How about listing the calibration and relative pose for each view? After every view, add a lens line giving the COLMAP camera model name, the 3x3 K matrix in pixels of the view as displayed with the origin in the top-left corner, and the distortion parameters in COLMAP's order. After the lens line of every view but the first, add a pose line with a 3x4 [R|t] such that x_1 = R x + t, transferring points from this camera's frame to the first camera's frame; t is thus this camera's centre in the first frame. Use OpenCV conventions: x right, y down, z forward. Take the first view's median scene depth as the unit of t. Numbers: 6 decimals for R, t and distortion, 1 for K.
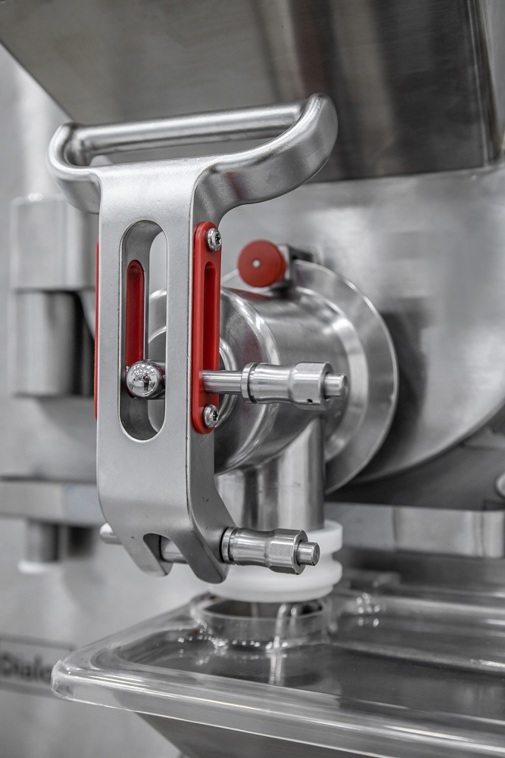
lens RADIAL K [[921.0, 0, 248.8], [0, 921.0, 377.4], [0, 0, 1]] dist [-0.123633, 0.000000]
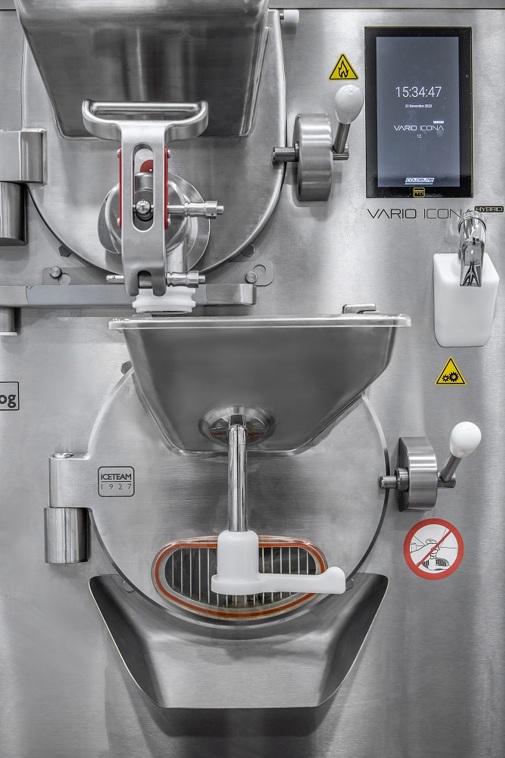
lens RADIAL K [[938.7, 0, 245.2], [0, 938.7, 378.9], [0, 0, 1]] dist [0.033953, 0.000000]
pose [[0.894822, -0.026822, 0.445617, -1.024646], [0.017184, 0.999523, 0.025654, 0.412375], [-0.446092, -0.015299, 0.894856, -1.455216]]
